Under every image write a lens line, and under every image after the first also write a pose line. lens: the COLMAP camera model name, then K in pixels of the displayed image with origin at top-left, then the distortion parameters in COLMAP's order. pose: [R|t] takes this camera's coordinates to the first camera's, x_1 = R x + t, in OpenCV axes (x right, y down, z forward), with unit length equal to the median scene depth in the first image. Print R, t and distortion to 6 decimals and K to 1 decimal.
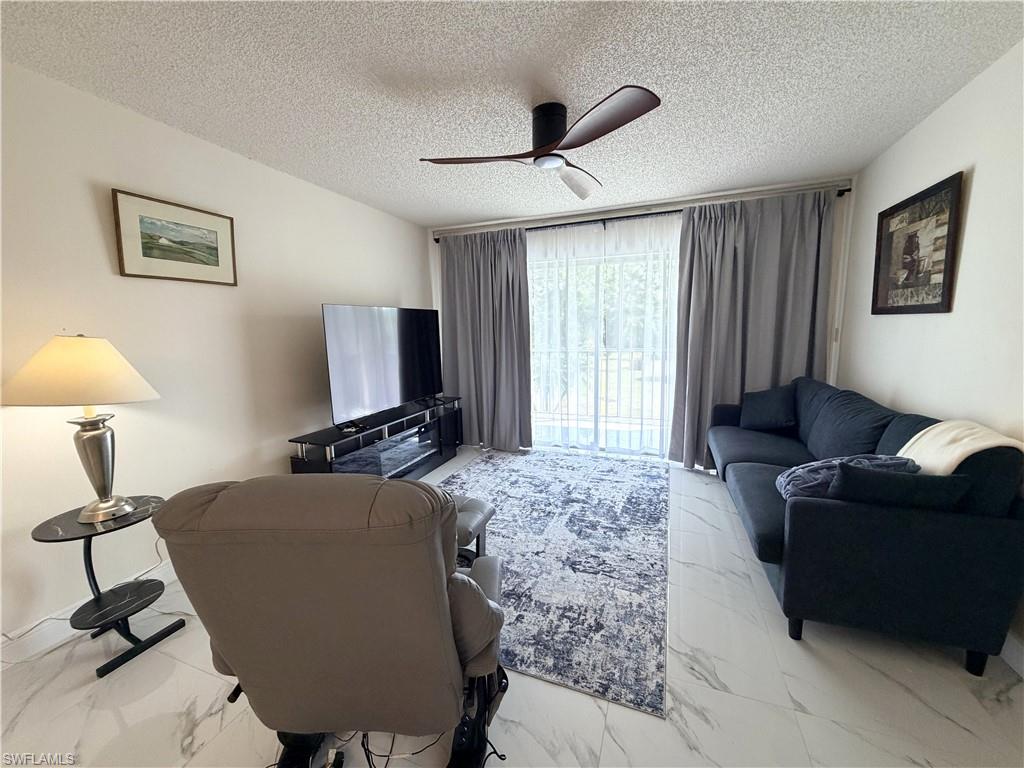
lens RADIAL K [[407.5, 0, 508.7], [0, 407.5, 384.2], [0, 0, 1]] dist [0.000483, 0.000248]
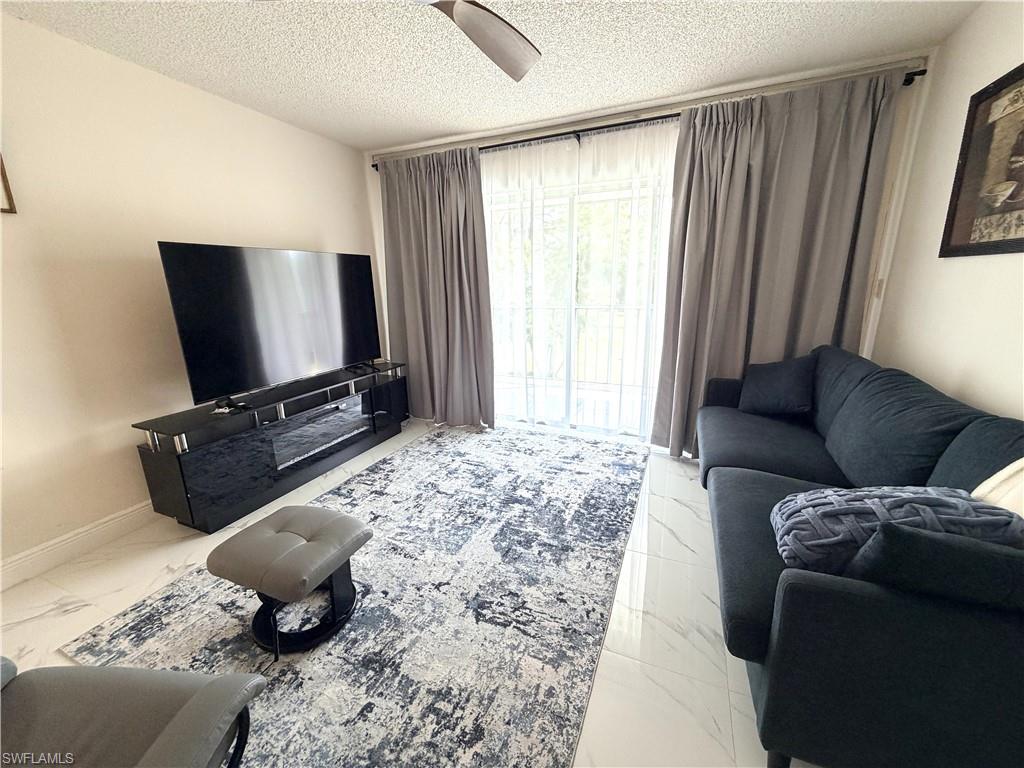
lens RADIAL K [[407.5, 0, 508.7], [0, 407.5, 384.2], [0, 0, 1]] dist [0.000483, 0.000248]
pose [[0.999362, 0.011857, -0.033679, 0.178356], [-0.008138, 0.994064, 0.108489, -0.025668], [0.034765, -0.108145, 0.993527, 0.250795]]
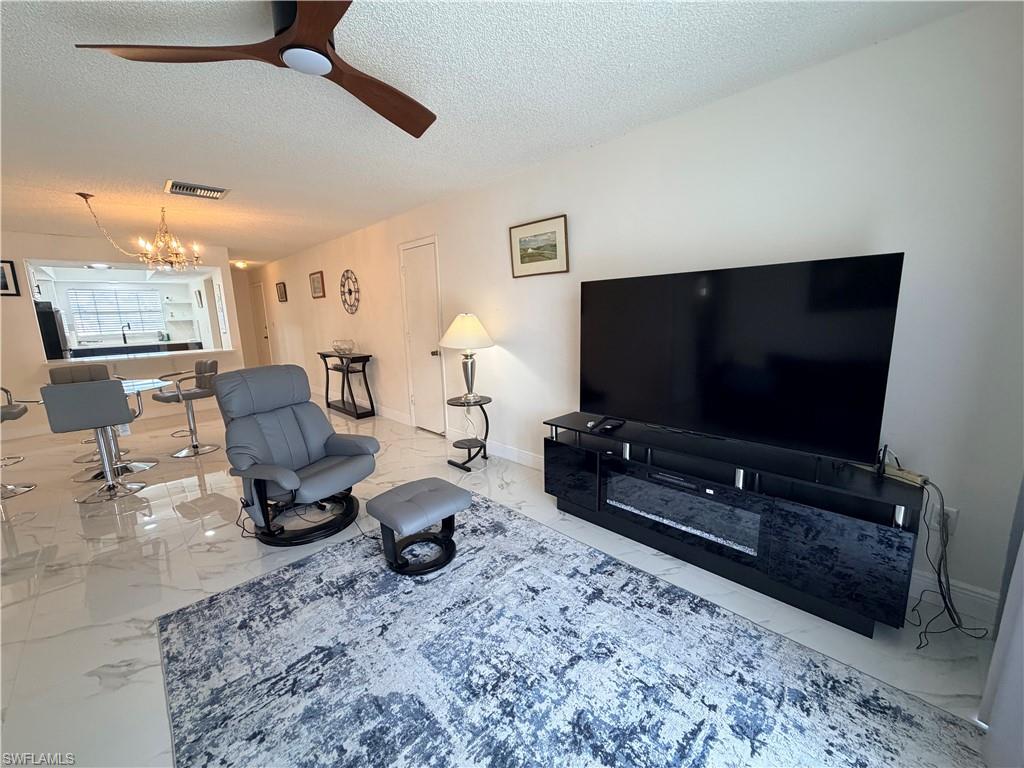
lens RADIAL K [[407.5, 0, 508.7], [0, 407.5, 384.2], [0, 0, 1]] dist [0.000483, 0.000248]
pose [[-0.417346, 0.191519, -0.888337, 0.446868], [-0.087818, 0.964465, 0.249189, -0.173997], [0.904495, 0.182010, -0.385697, 1.150460]]
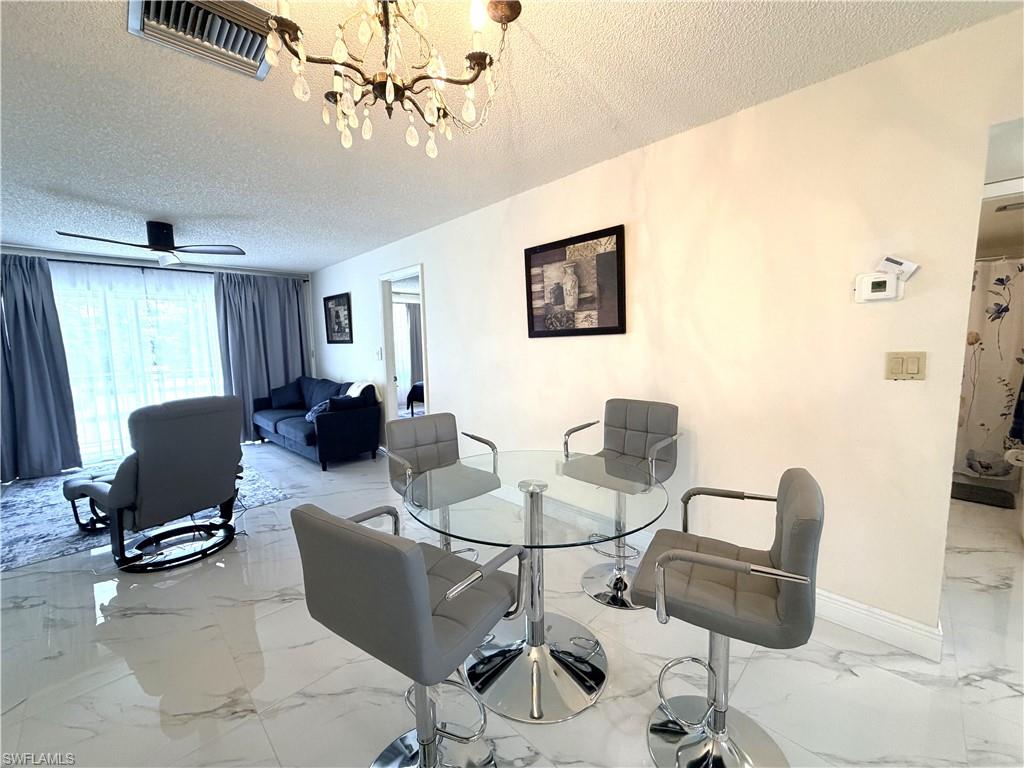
lens RADIAL K [[407.5, 0, 508.7], [0, 407.5, 384.2], [0, 0, 1]] dist [0.000483, 0.000248]
pose [[0.402504, -0.079319, 0.911976, -0.643852], [0.136984, 0.990241, 0.025668, 0.106816], [-0.905111, 0.114594, 0.409441, -0.660439]]
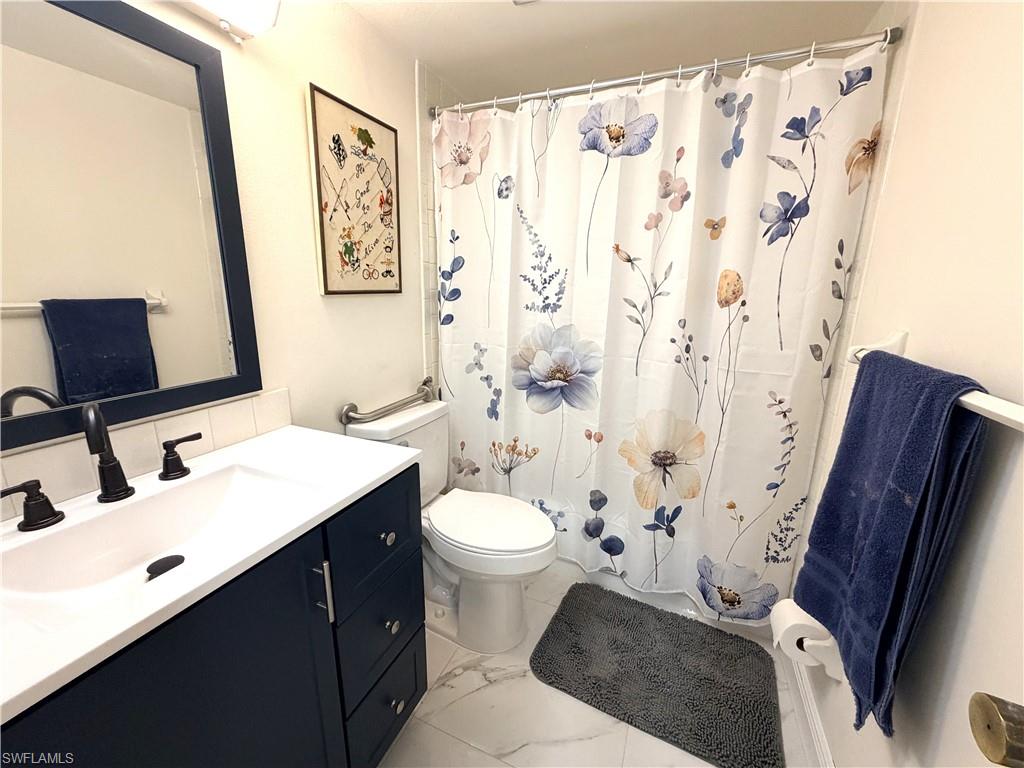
lens RADIAL K [[407.5, 0, 508.7], [0, 407.5, 384.2], [0, 0, 1]] dist [0.000483, 0.000248]
pose [[0.039929, -0.209963, 0.976894, 0.521169], [0.120103, 0.971594, 0.203915, 0.171680], [-0.991958, 0.109186, 0.064011, -1.188350]]
